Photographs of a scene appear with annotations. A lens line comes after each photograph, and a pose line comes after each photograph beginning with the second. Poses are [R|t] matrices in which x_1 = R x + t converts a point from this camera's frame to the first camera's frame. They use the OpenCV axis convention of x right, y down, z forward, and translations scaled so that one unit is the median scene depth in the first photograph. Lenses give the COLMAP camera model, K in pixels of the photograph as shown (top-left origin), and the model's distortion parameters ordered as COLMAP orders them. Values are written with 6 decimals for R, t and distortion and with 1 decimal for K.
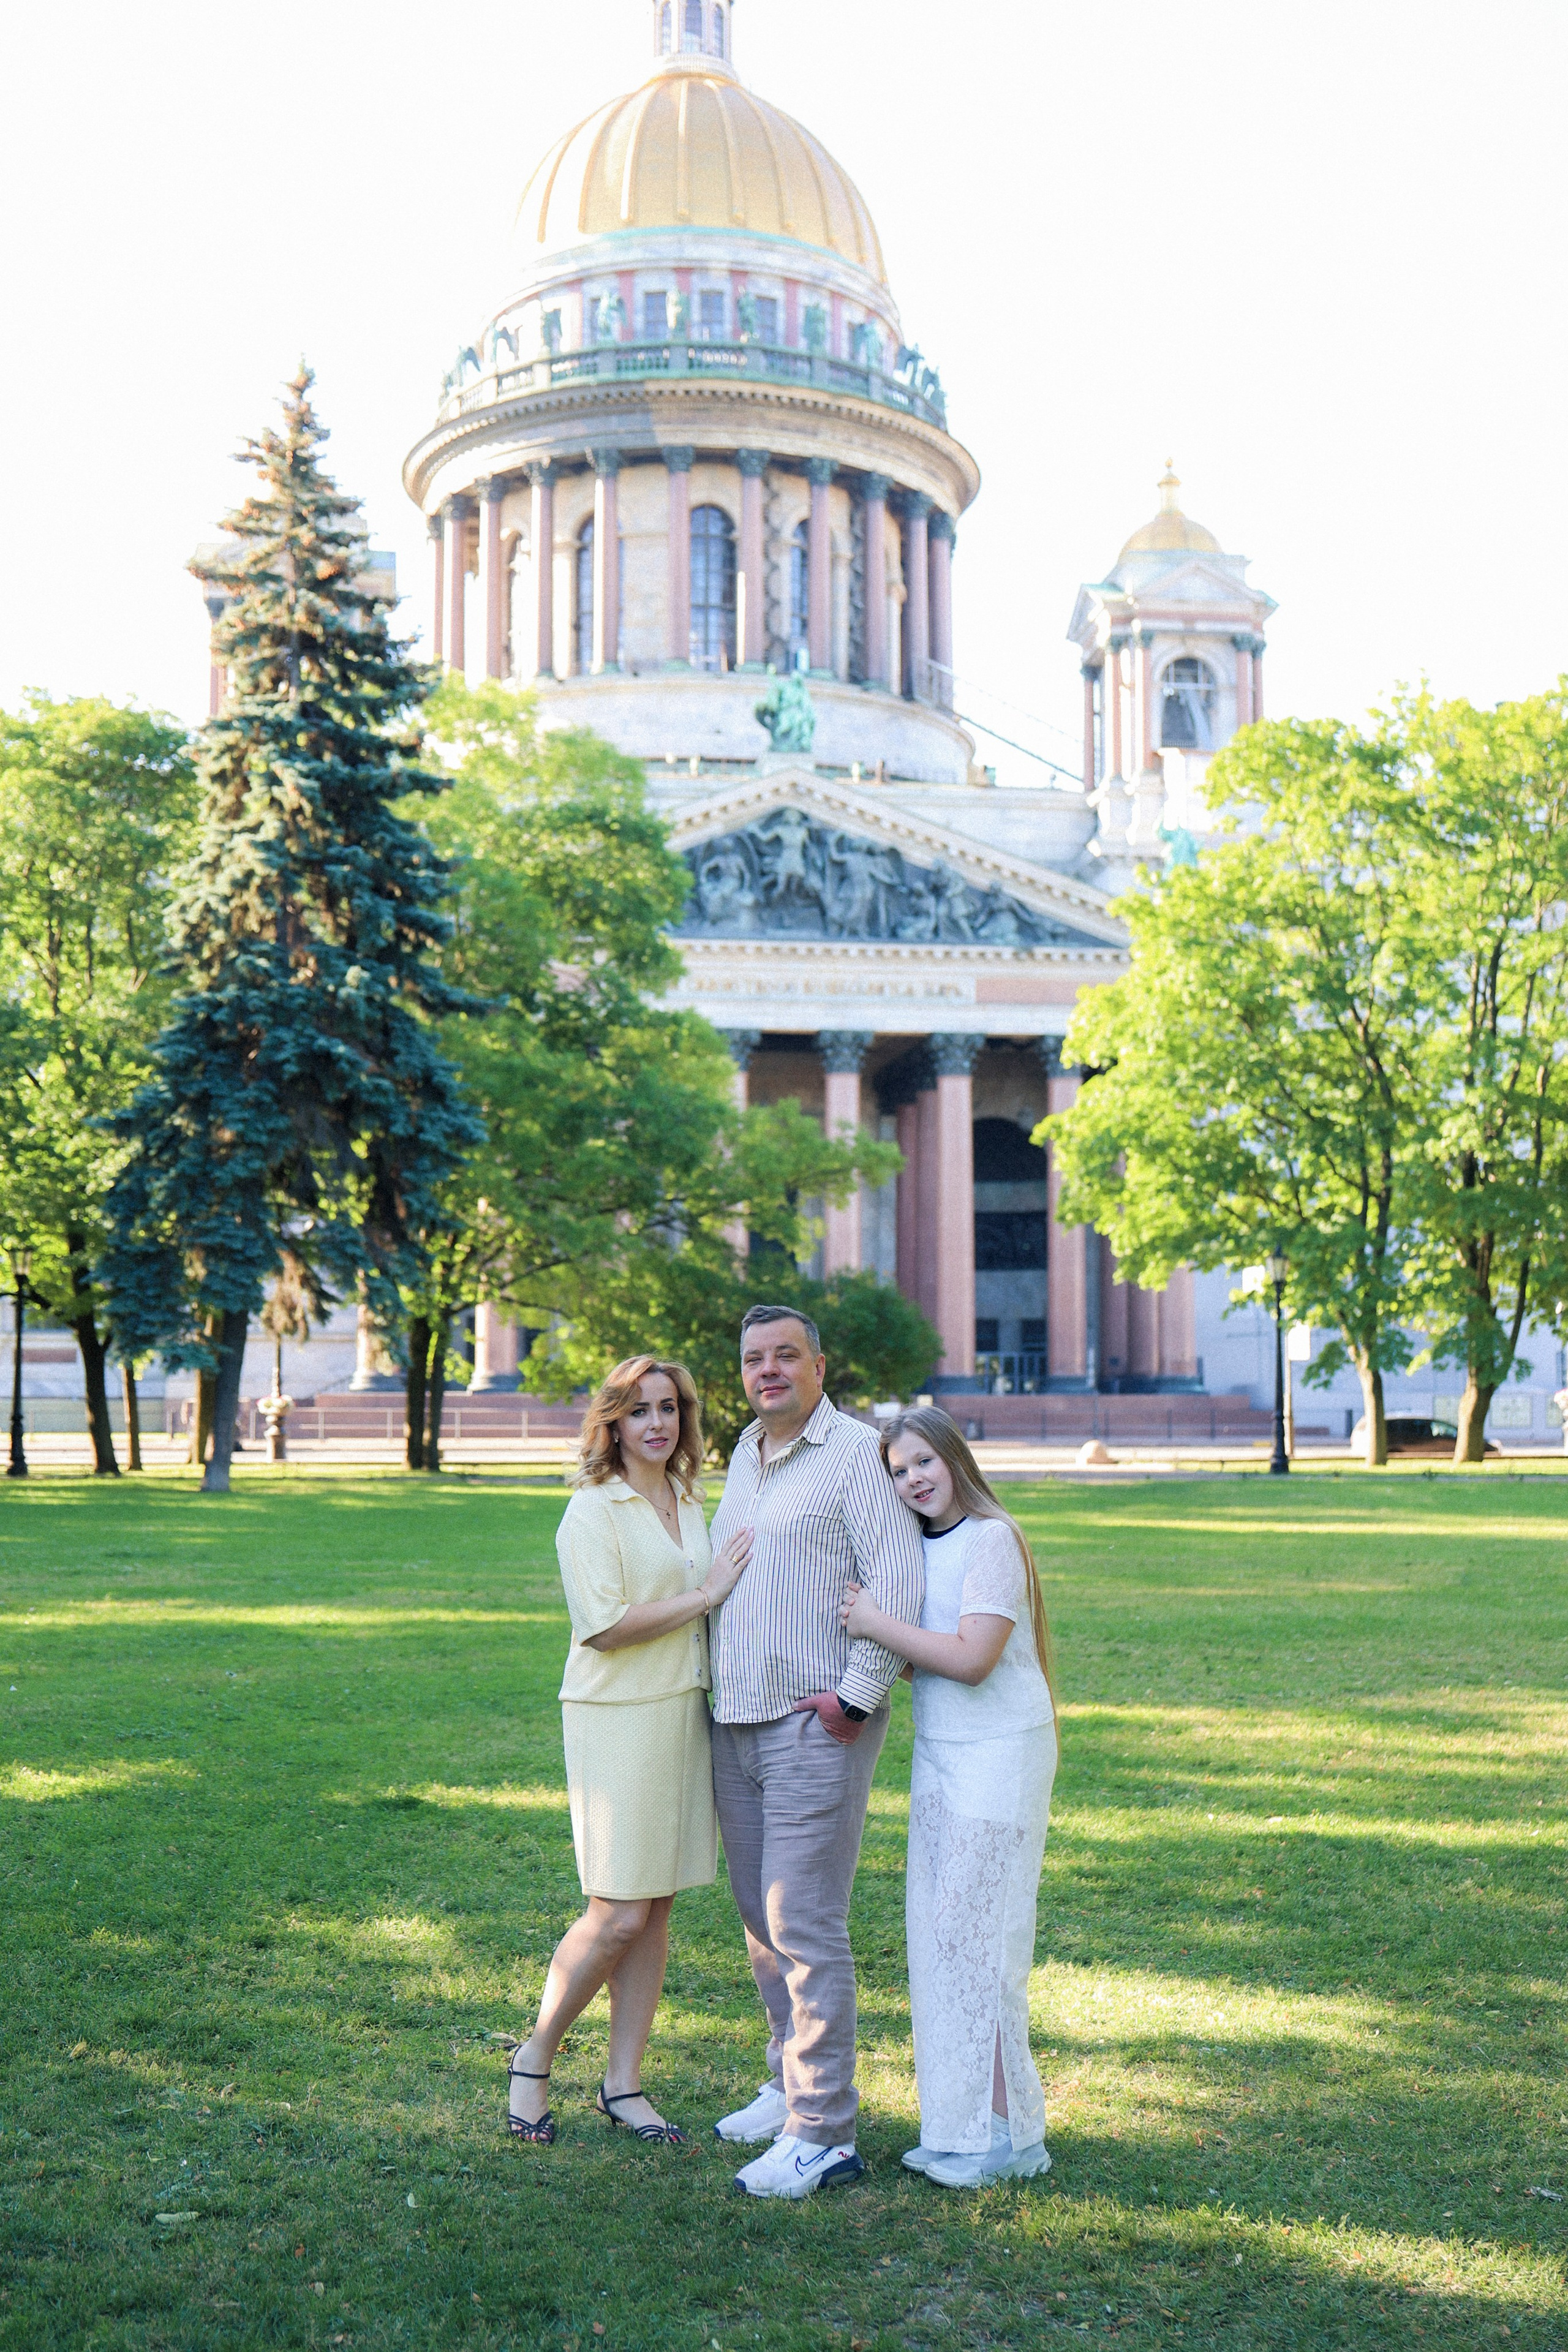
lens RADIAL K [[2723.5, 0, 789.6], [0, 2723.5, 1226.4], [0, 0, 1]] dist [0.011732, 0.015396]
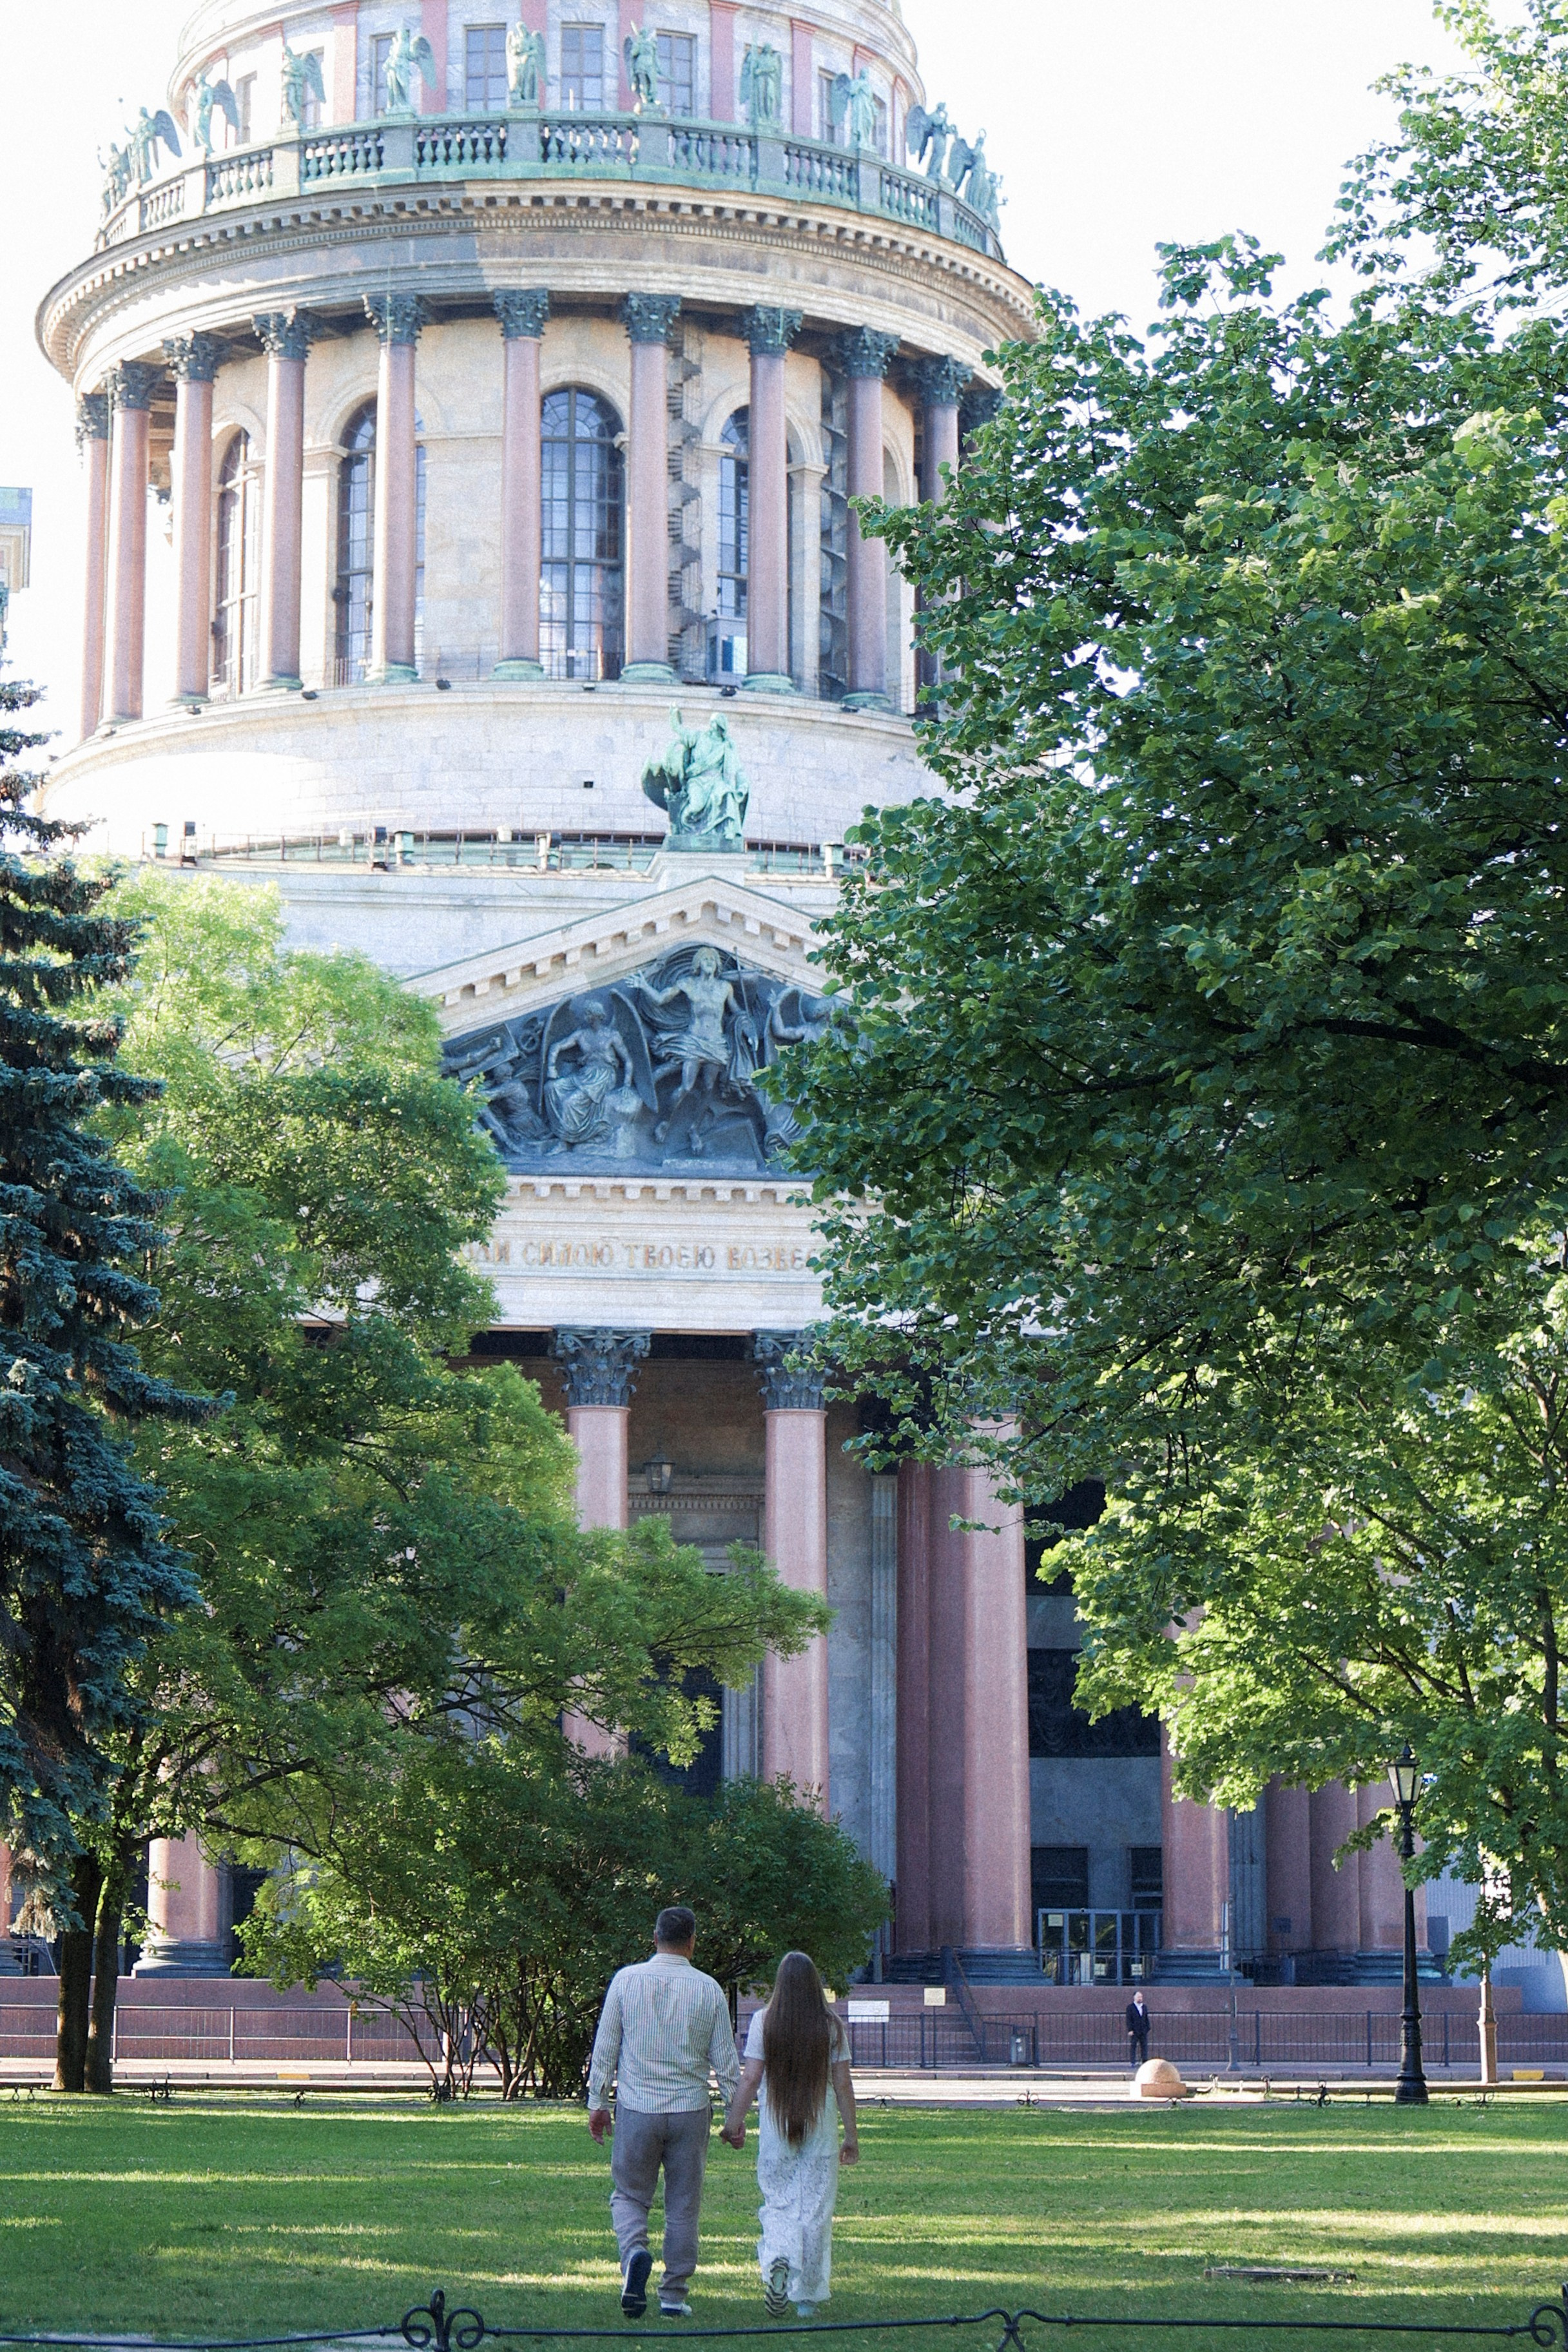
lens RADIAL K [[5655.9, 0, 637.0], [0, 5655.9, 733.4], [0, 0, 1]] dist [0.061051, -0.726187]
pose [[0.999702, 0.000327, -0.024399, 0.018463], [-0.004133, 0.987731, -0.156107, -0.012651], [0.024049, 0.156161, 0.987439, -0.236230]]
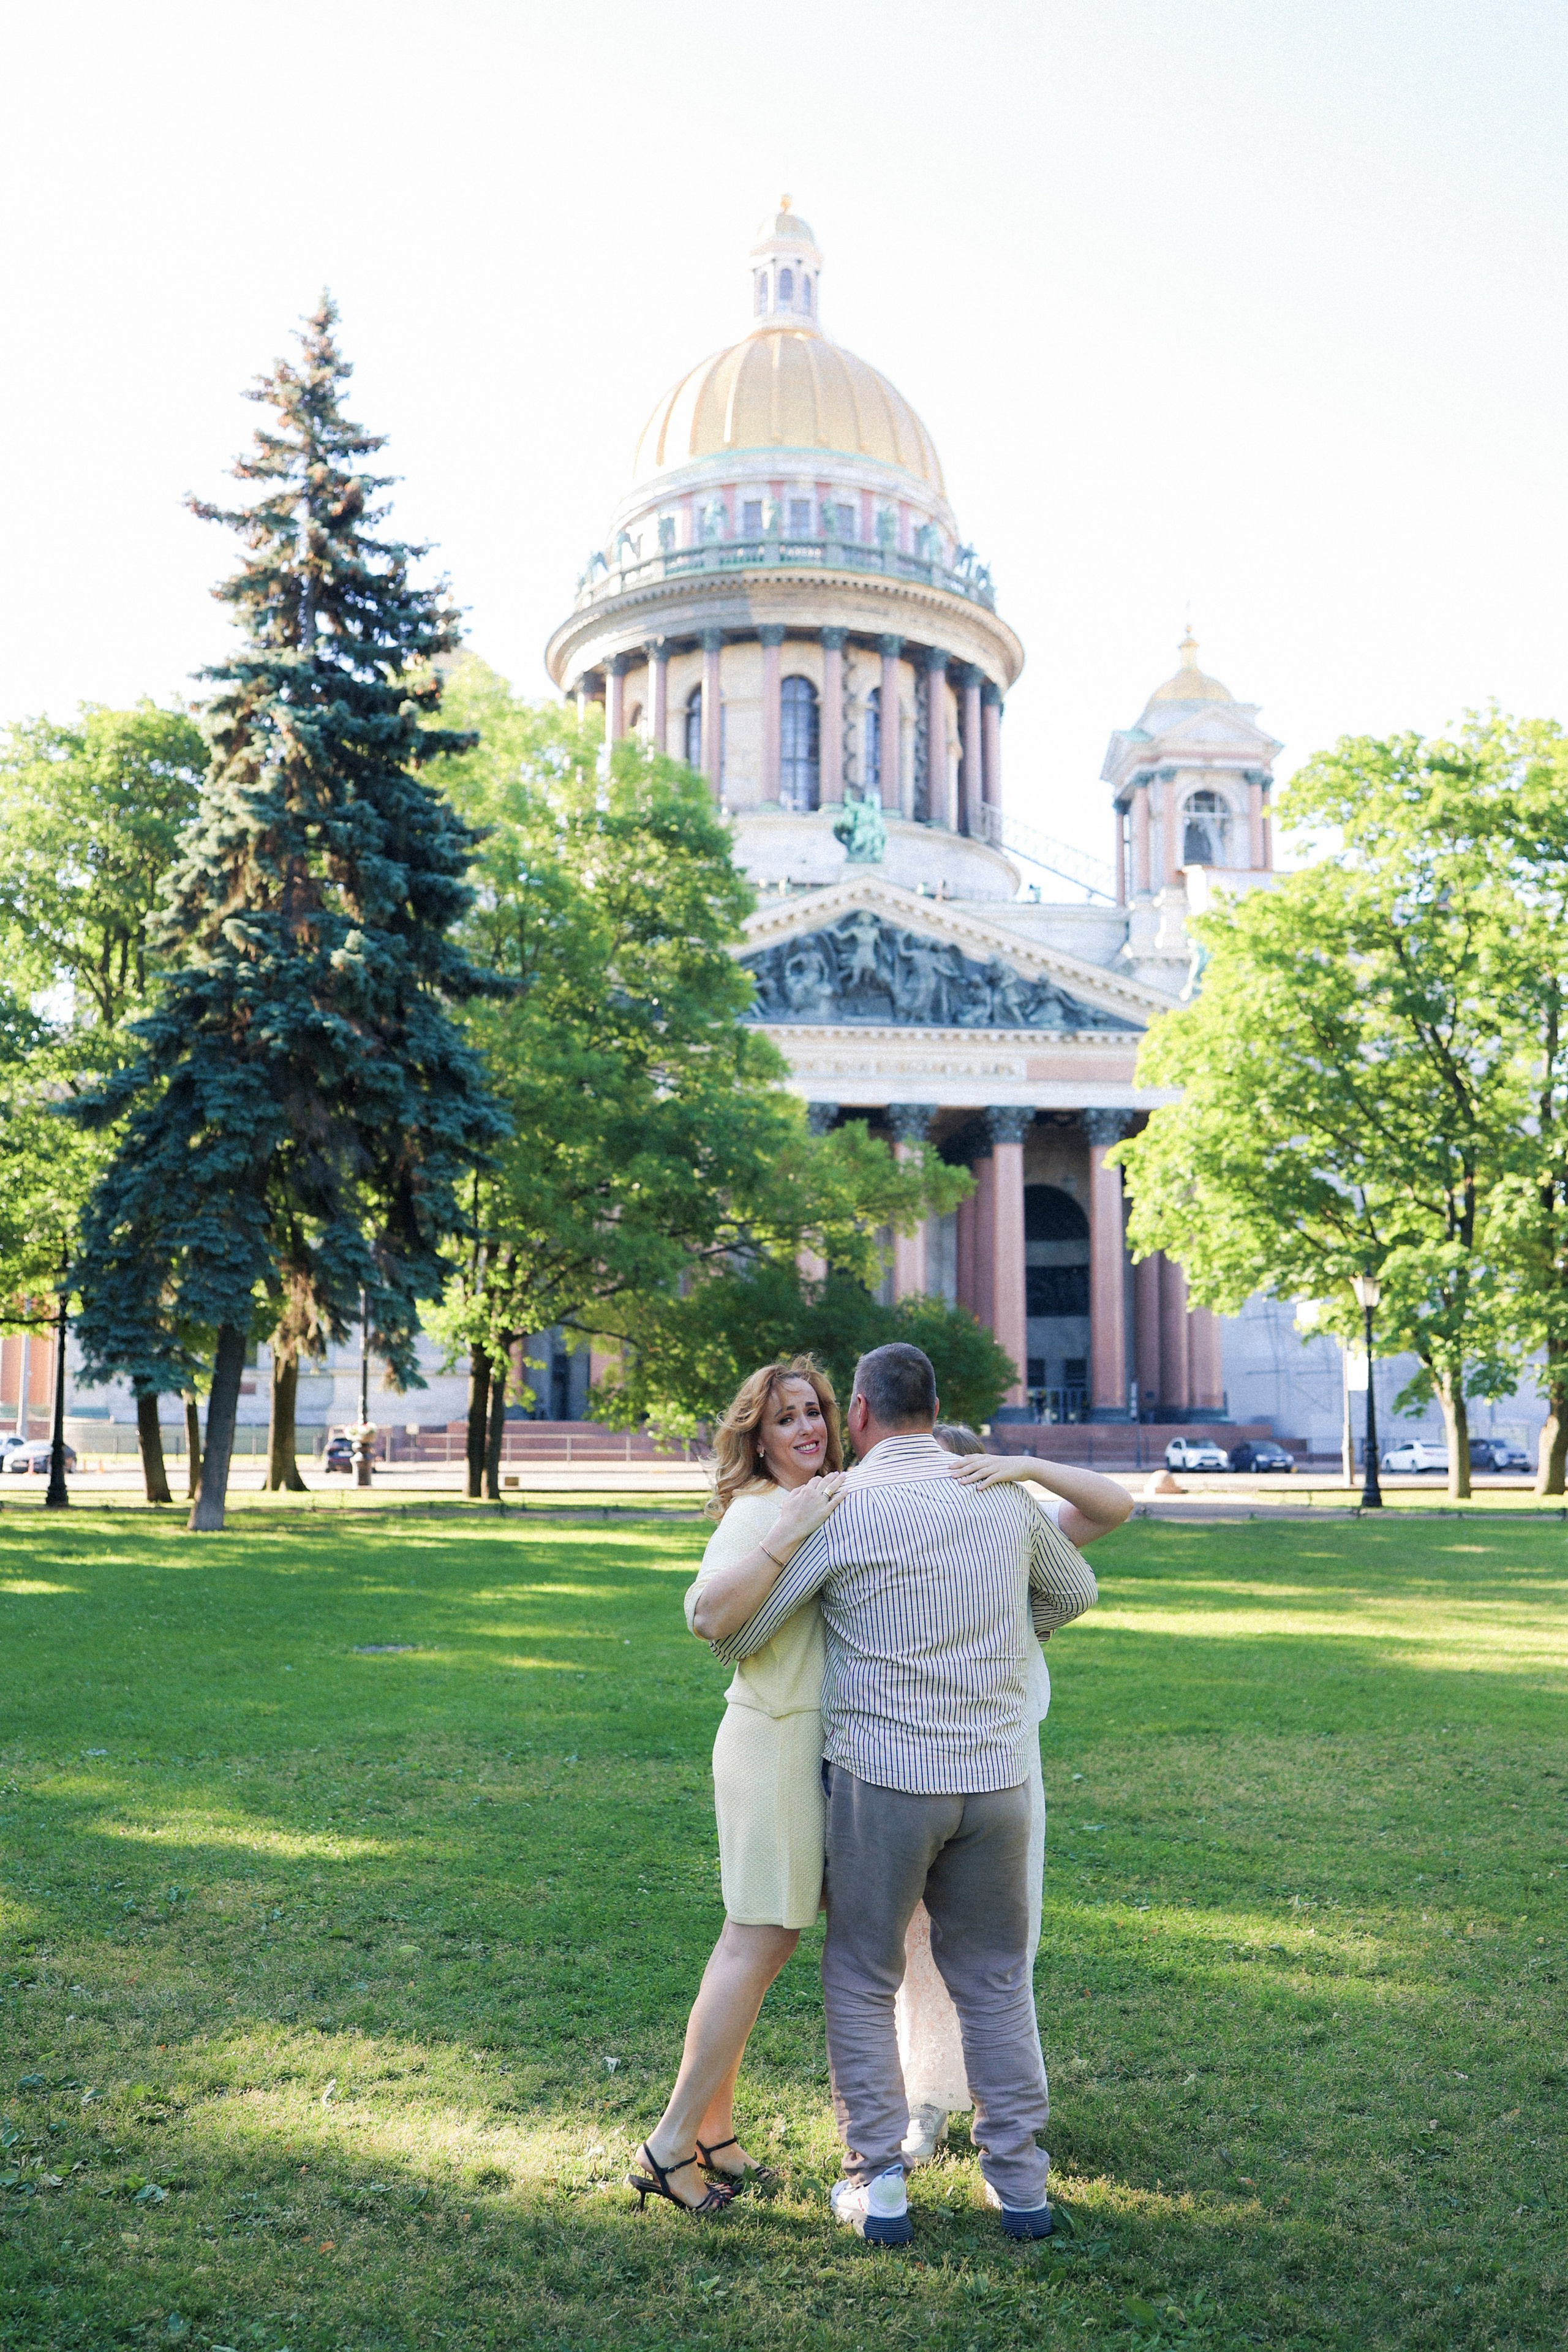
lens RADIAL K [[2049.6, 0, 779.6], [0, 2049.6, 1220.9], [0, 0, 1]] dist [-0.001331, 0.004091]
pose [[0.999056, -0.000409, -0.043445, 0.002645], [-0.001196, 0.999318, -0.036901, 0.010605], [0.043431, 0.036918, 0.998374, 0.170357]]
